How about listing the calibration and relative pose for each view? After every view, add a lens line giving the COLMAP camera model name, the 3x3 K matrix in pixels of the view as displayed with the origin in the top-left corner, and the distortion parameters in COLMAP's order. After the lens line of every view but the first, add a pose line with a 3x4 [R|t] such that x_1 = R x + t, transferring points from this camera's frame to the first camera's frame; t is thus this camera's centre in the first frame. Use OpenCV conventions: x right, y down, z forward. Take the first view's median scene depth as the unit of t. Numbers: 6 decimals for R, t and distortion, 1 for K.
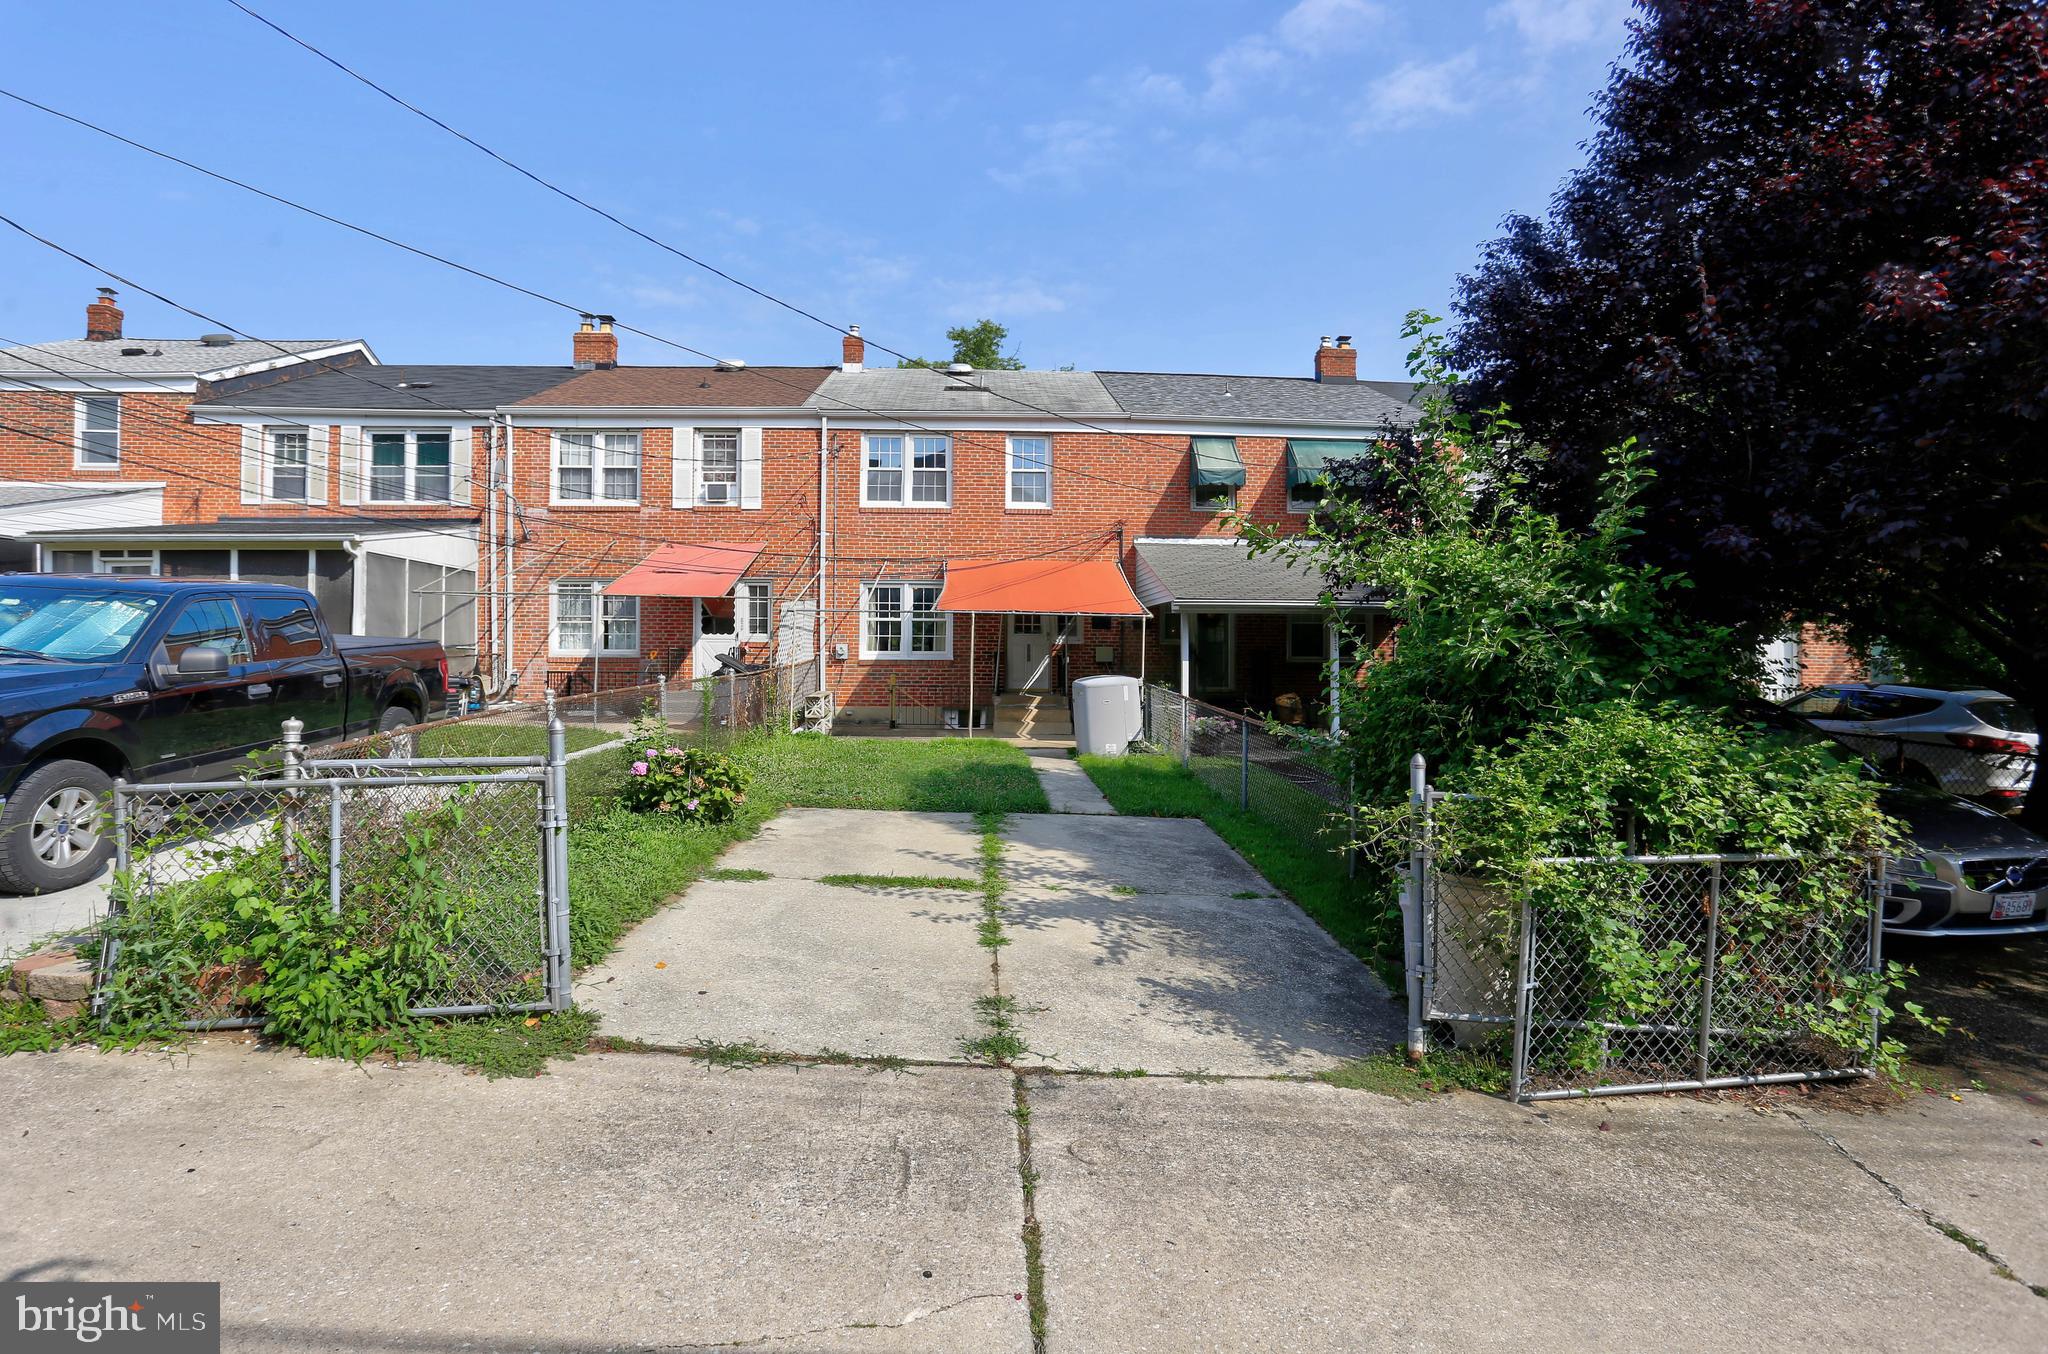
lens RADIAL K [[1051.4, 0, 1042.4], [0, 1051.4, 692.5], [0, 0, 1]] dist [-0.072028, 0.029096]
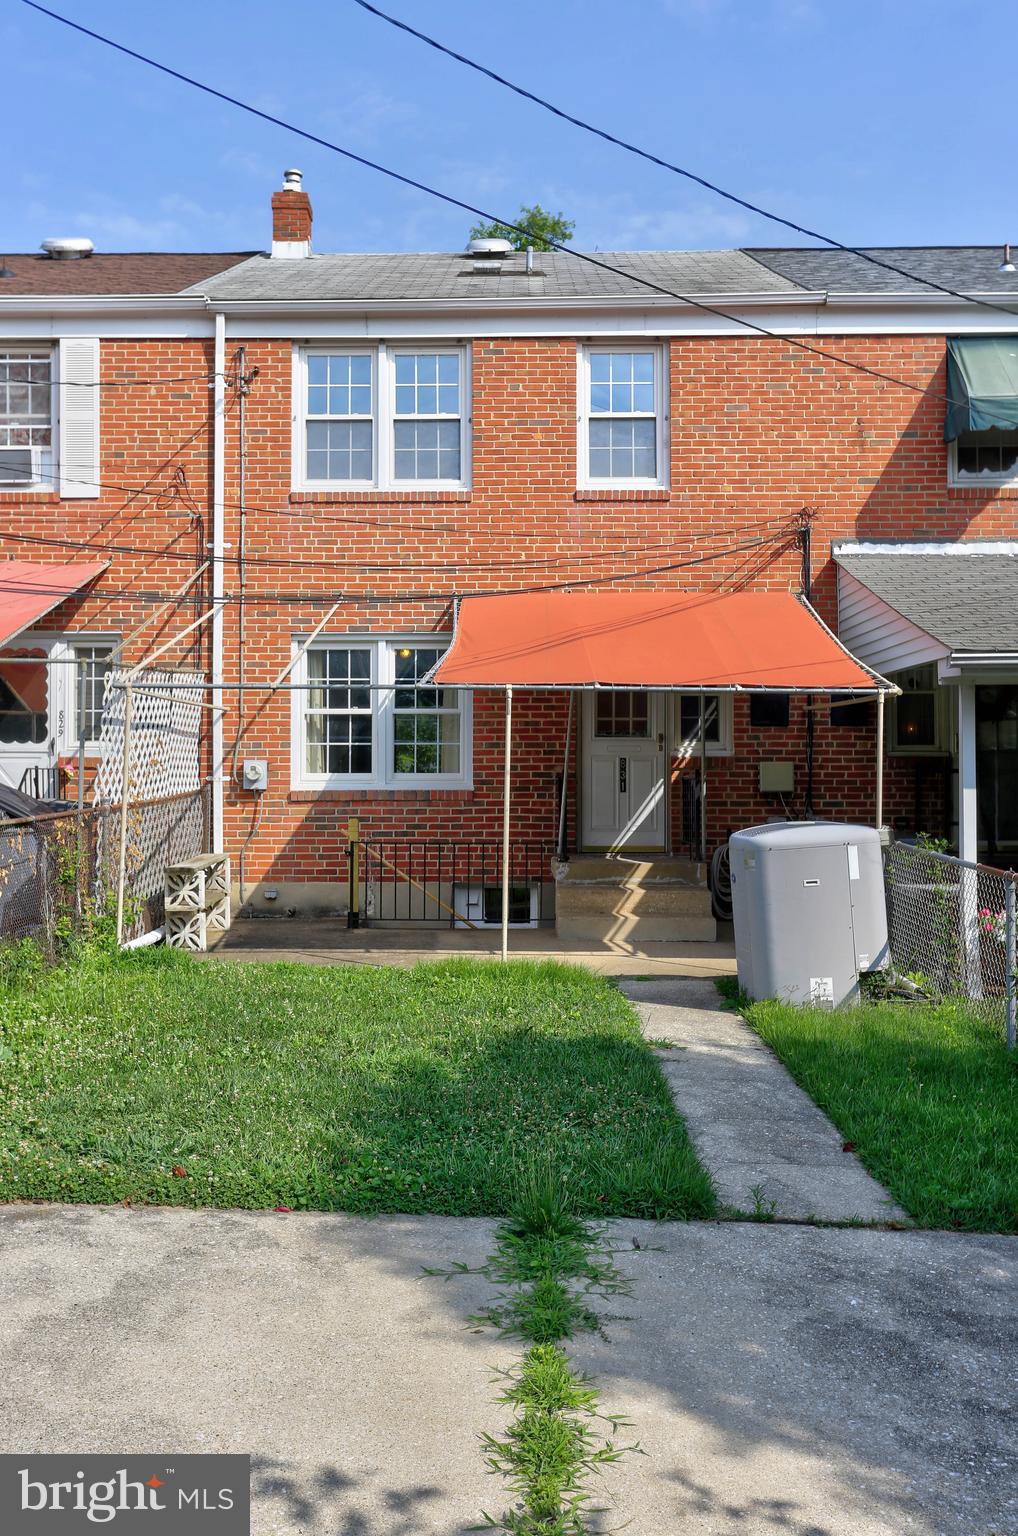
lens RADIAL K [[1582.1, 0, 509.1], [0, 1582.1, 777.8], [0, 0, 1]] dist [0.034502, 0.000000]
pose [[0.997100, -0.007652, -0.075722, -0.010907], [0.004719, 0.999234, -0.038838, -0.007399], [0.075962, 0.038368, 0.996372, 0.245368]]
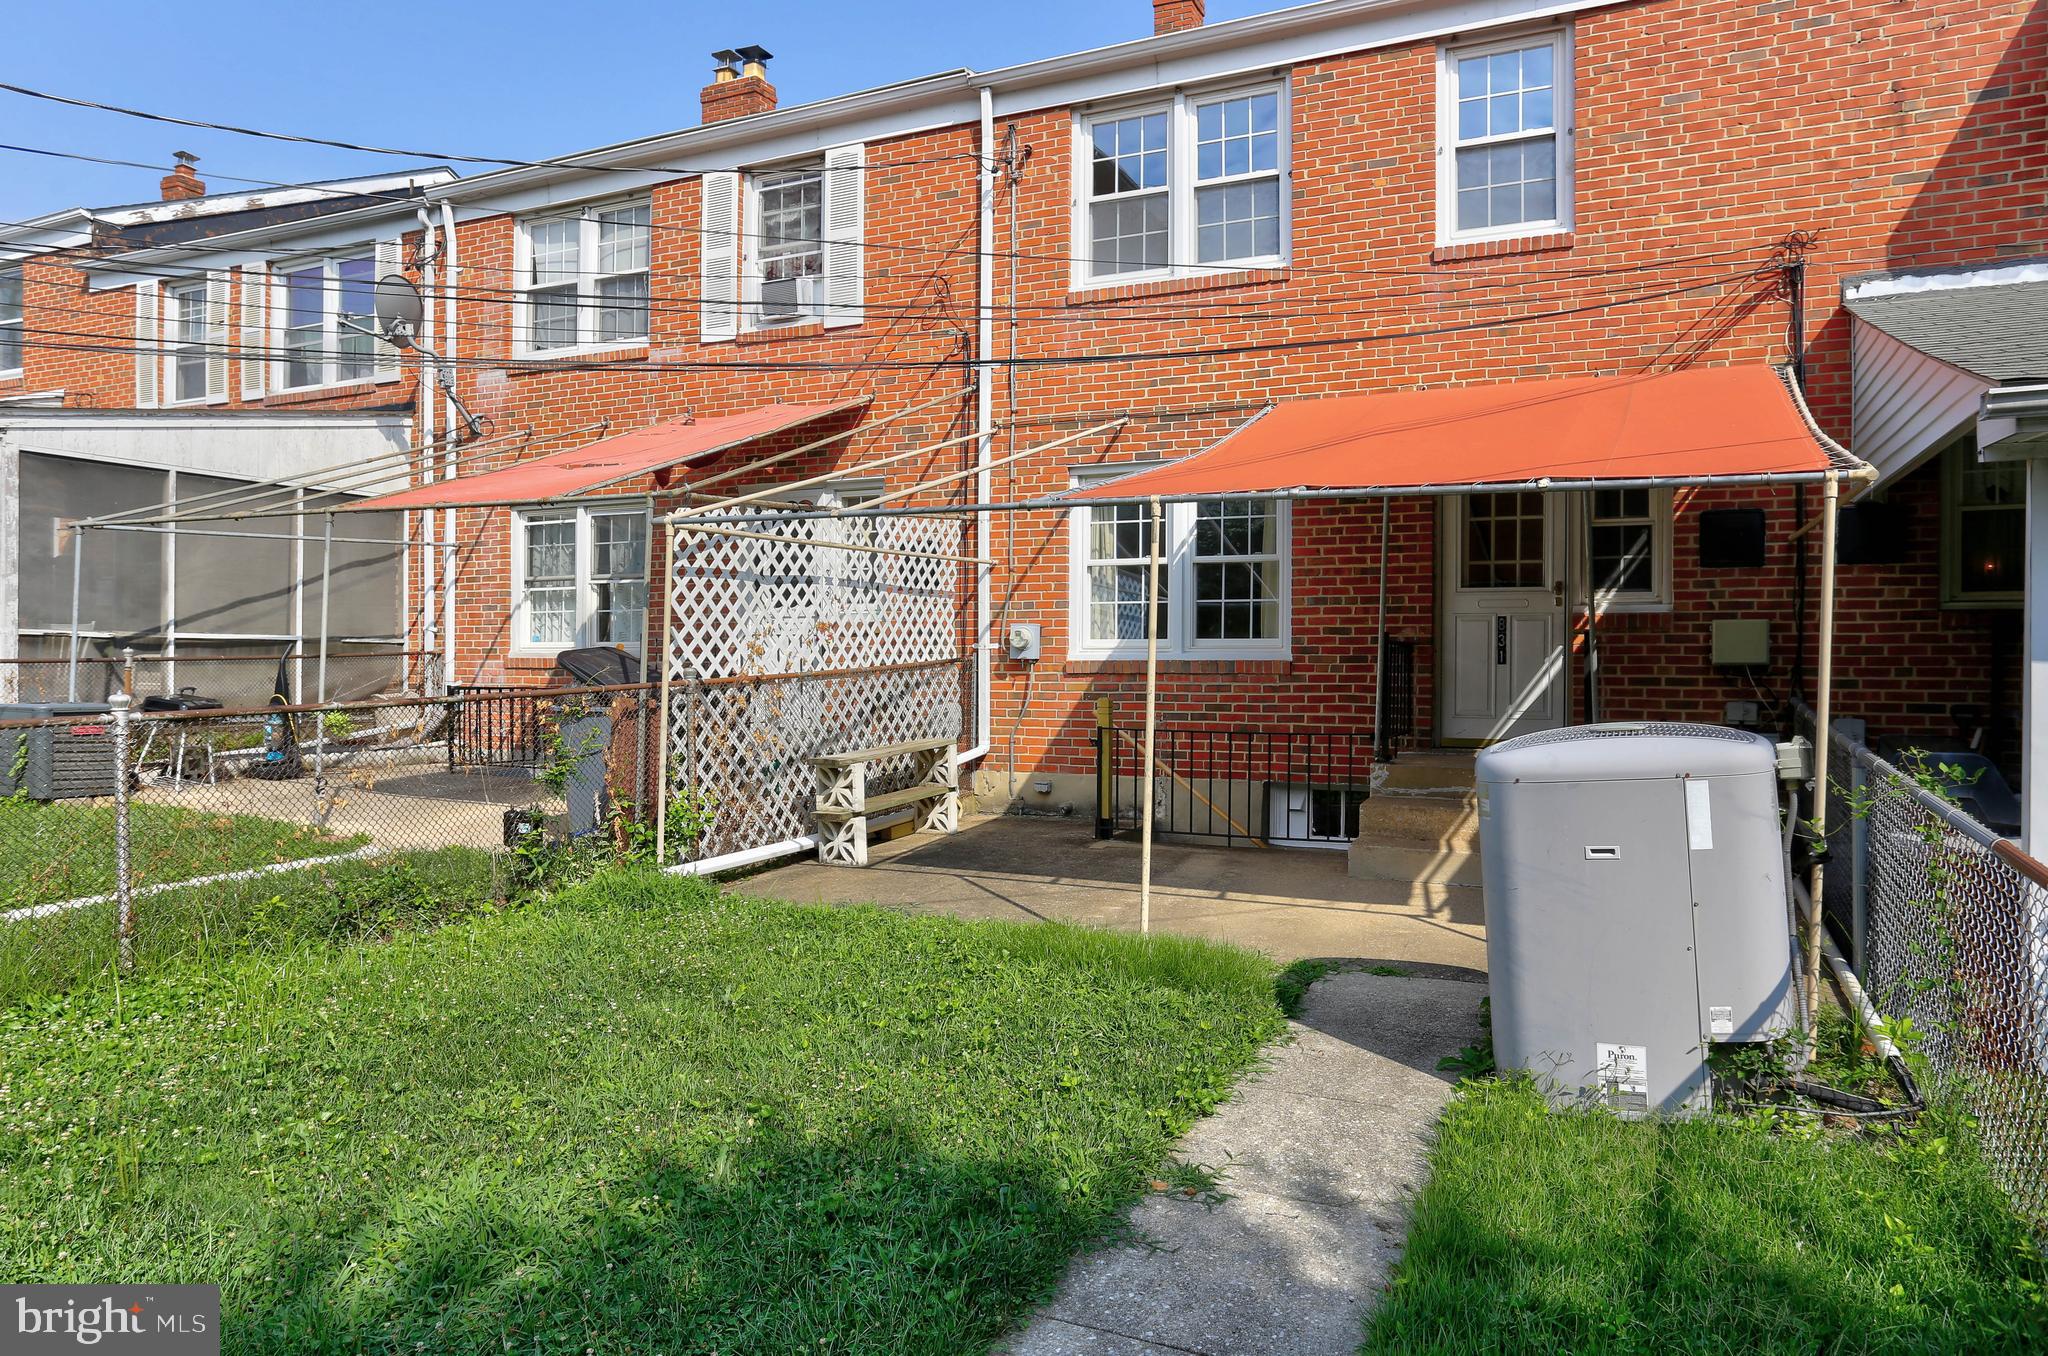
lens RADIAL K [[1376.0, 0, 981.7], [0, 1376.0, 681.7], [0, 0, 1]] dist [-0.052808, 0.047980]
pose [[0.865677, 0.003299, -0.500592, 0.068449], [-0.011025, 0.999861, -0.012477, -0.016187], [0.500481, 0.016320, 0.865594, 0.519037]]
